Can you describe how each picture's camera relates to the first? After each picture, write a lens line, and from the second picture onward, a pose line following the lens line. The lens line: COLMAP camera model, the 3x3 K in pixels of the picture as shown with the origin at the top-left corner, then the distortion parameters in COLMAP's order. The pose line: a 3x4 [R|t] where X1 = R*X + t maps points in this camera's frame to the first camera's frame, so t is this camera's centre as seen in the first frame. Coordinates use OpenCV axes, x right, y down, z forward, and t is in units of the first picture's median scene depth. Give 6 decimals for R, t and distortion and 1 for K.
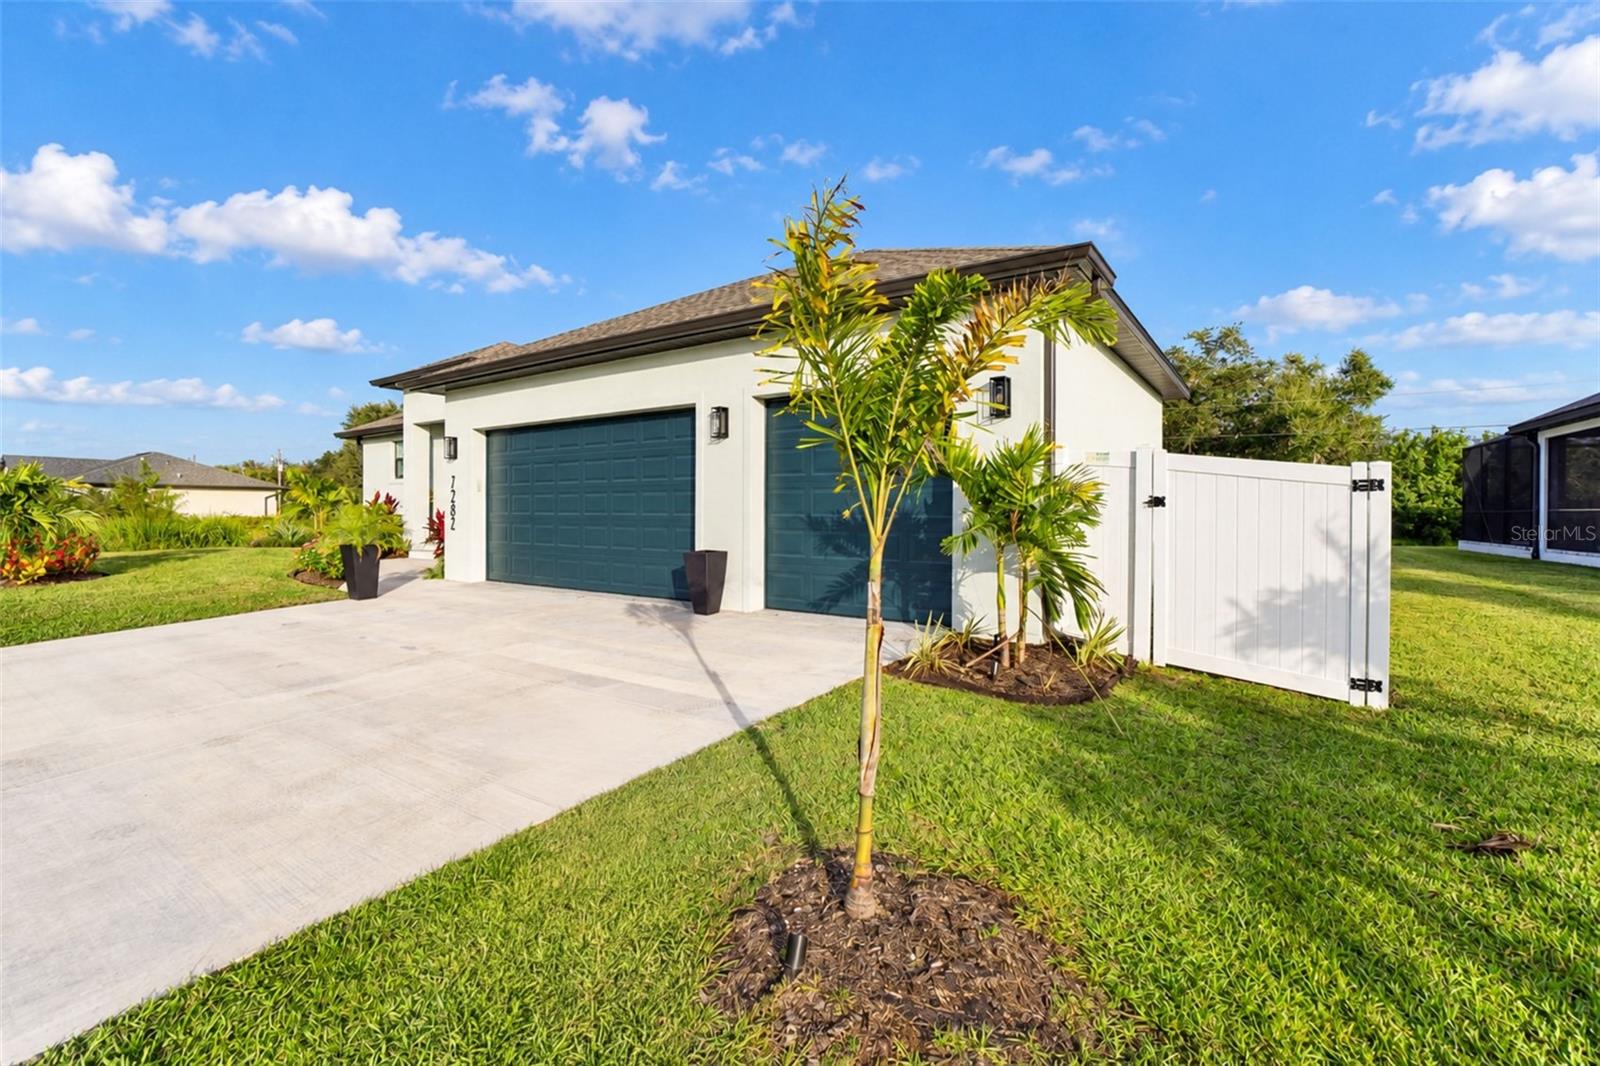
lens RADIAL K [[726.5, 0, 801.4], [0, 726.5, 524.3], [0, 0, 1]] dist [-0.036831, 0.000468]
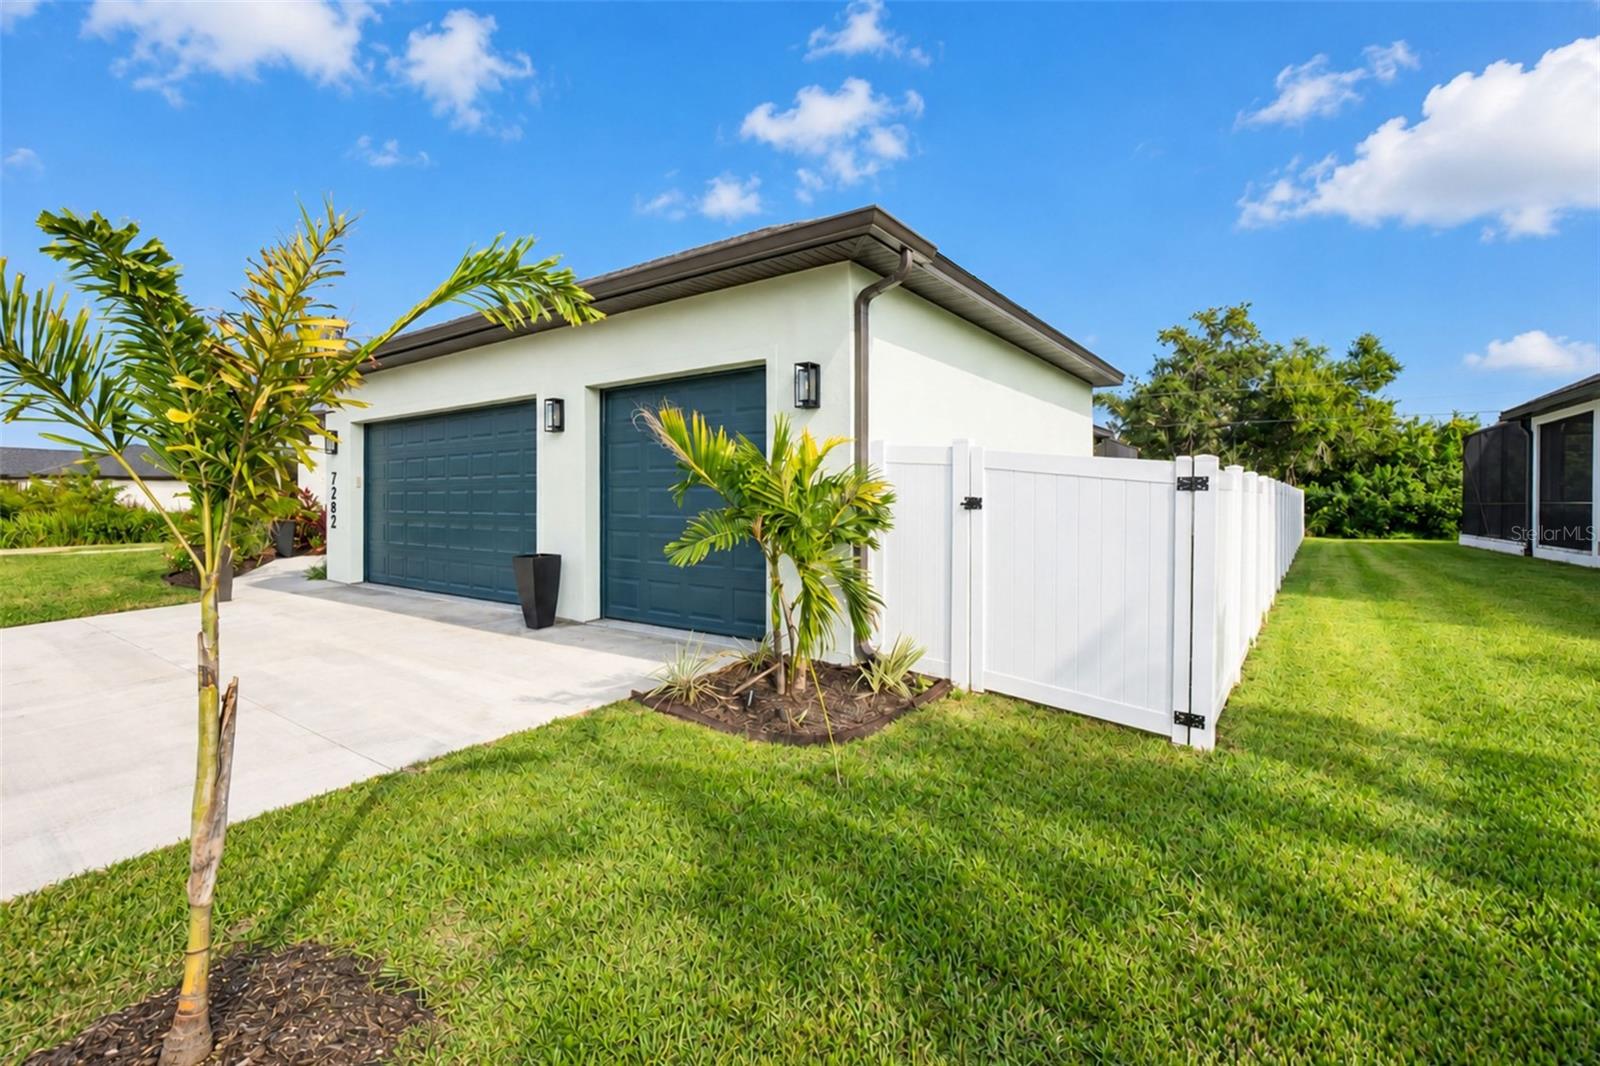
lens RADIAL K [[726.5, 0, 801.8], [0, 726.5, 509.6], [0, 0, 1]] dist [-0.036831, 0.000468]
pose [[0.999344, -0.001388, -0.036196, 0.229254], [0.001212, 0.999987, -0.004870, -0.013658], [0.036202, 0.004823, 0.999333, 0.082722]]
